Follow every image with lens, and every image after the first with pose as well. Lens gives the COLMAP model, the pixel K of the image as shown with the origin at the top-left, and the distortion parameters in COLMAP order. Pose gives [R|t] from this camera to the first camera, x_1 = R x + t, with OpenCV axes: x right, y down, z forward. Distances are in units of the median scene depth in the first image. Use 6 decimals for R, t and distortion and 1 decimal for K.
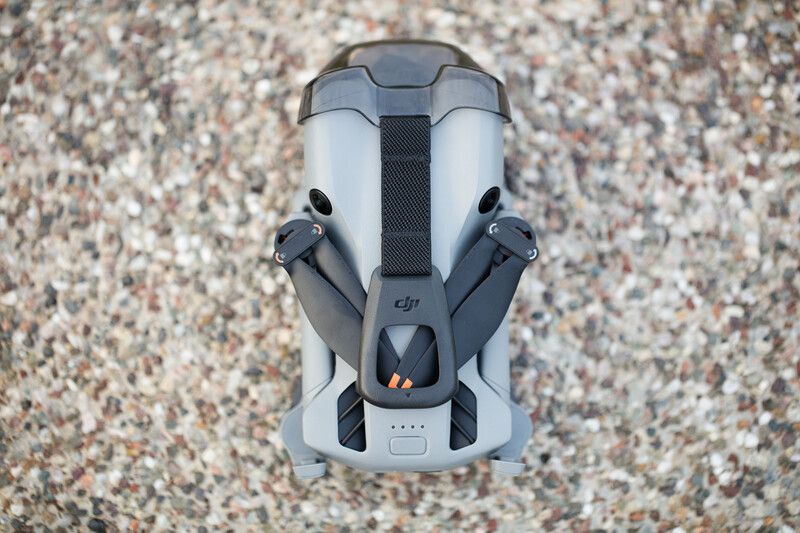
lens RADIAL K [[2352.8, 0, 400.0], [0, 2352.8, 266.5], [0, 0, 1]] dist [0.033072, 1.064296]
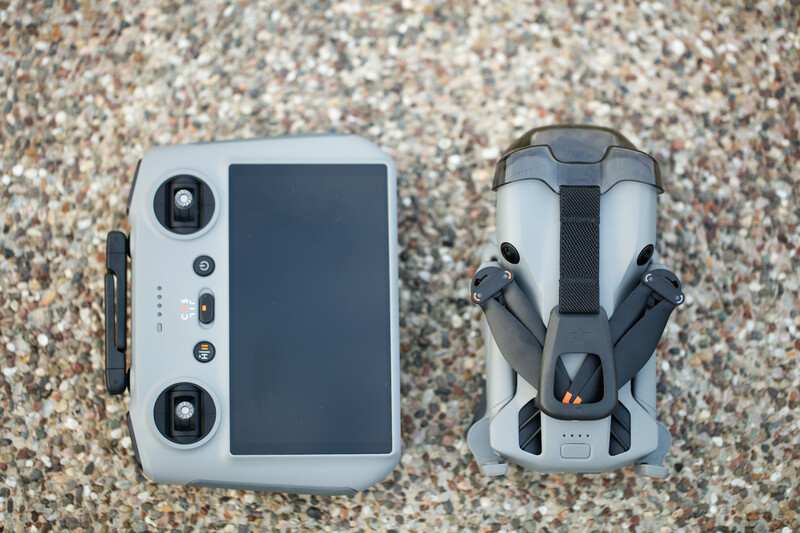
lens RADIAL K [[2352.8, 0, 400.0], [0, 2352.8, 266.5], [0, 0, 1]] dist [0.033072, 1.064296]
pose [[0.999634, 0.025356, 0.009427, -0.097704], [-0.024994, 0.999013, -0.036717, 0.025365], [-0.010348, 0.036468, 0.999281, -0.230720]]
